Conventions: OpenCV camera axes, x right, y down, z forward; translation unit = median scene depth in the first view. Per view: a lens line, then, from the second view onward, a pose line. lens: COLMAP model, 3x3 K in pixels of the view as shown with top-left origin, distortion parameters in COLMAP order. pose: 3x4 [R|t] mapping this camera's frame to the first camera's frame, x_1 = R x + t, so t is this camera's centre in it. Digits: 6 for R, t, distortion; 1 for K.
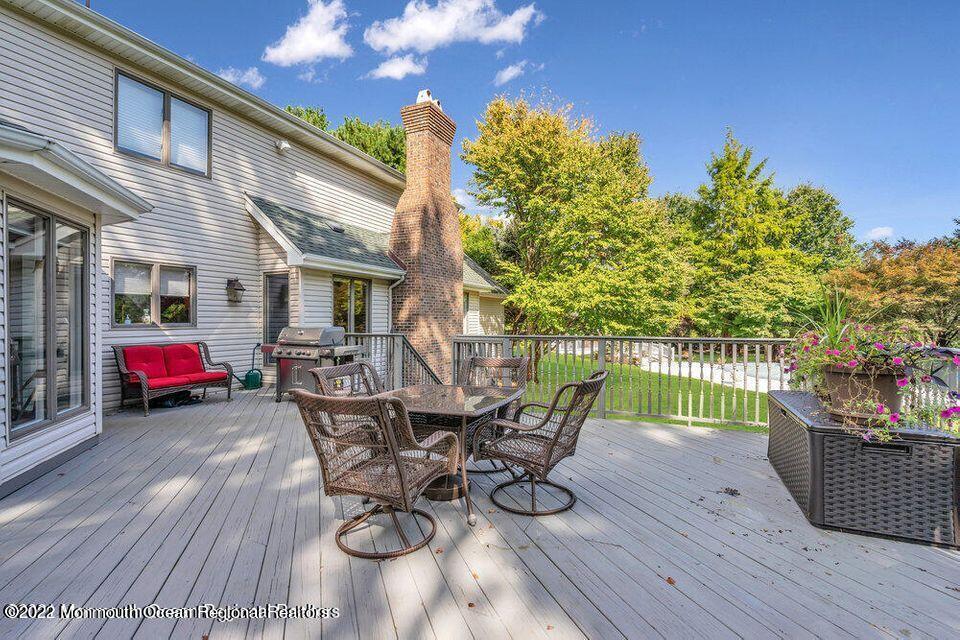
lens RADIAL K [[441.6, 0, 465.0], [0, 441.6, 320.0], [0, 0, 1]] dist [0.000046, 0.000003]
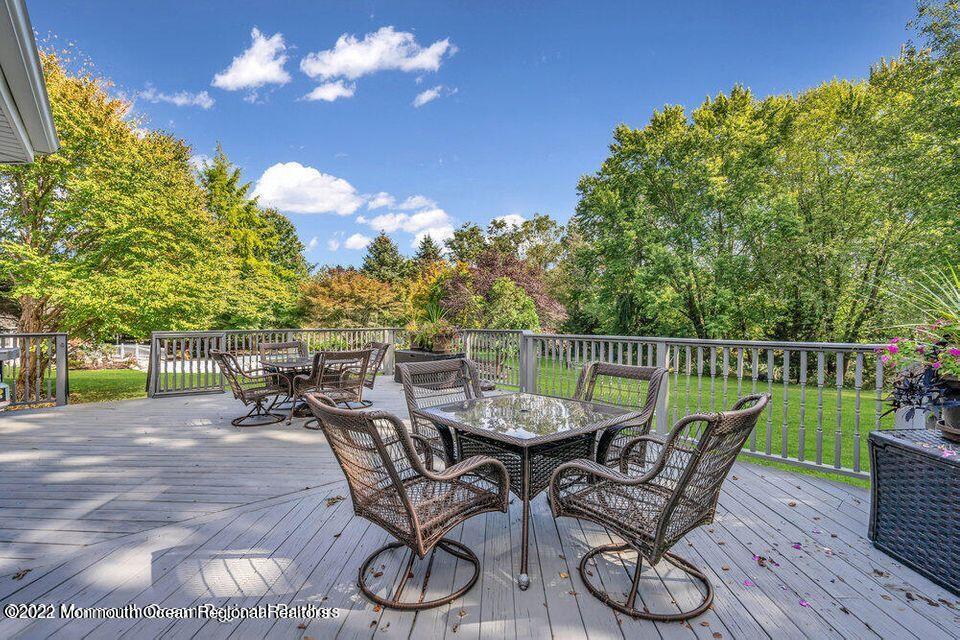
lens RADIAL K [[453.0, 0, 484.8], [0, 453.0, 320.3], [0, 0, 1]] dist [-0.000226, 0.000100]
pose [[0.394552, 0.002286, 0.918871, -0.203096], [-0.003260, 0.999994, -0.001087, 0.001096], [-0.918868, -0.002567, 0.394557, -0.049571]]
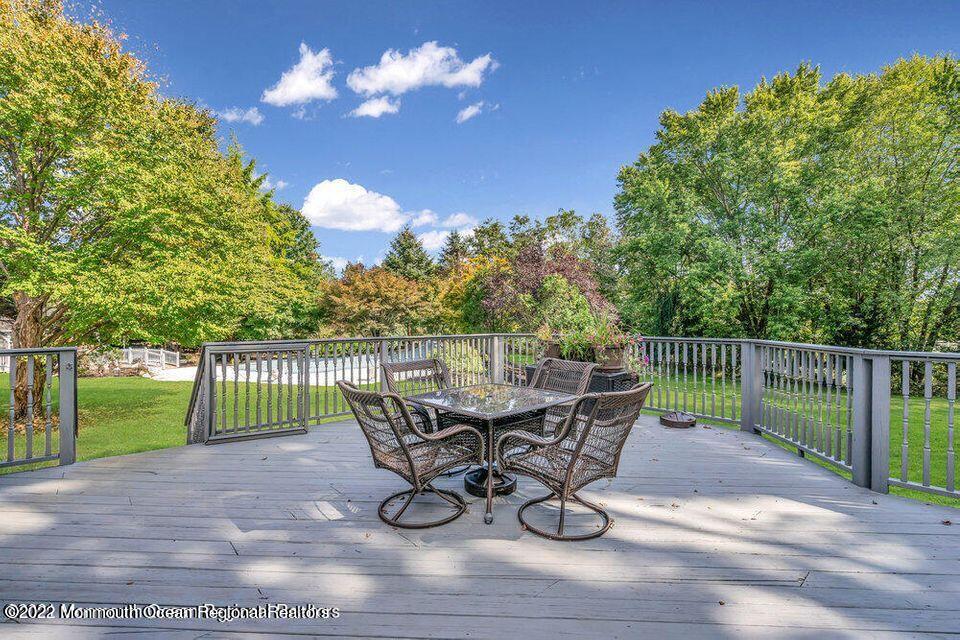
lens RADIAL K [[451.5, 0, 480.0], [0, 451.5, 320.0], [0, 0, 1]] dist [0.000881, 0.000213]
pose [[0.399961, 0.002848, 0.916528, -0.144357], [-0.001914, 0.999996, -0.002272, -0.001099], [-0.916530, -0.000845, 0.399965, 0.088124]]
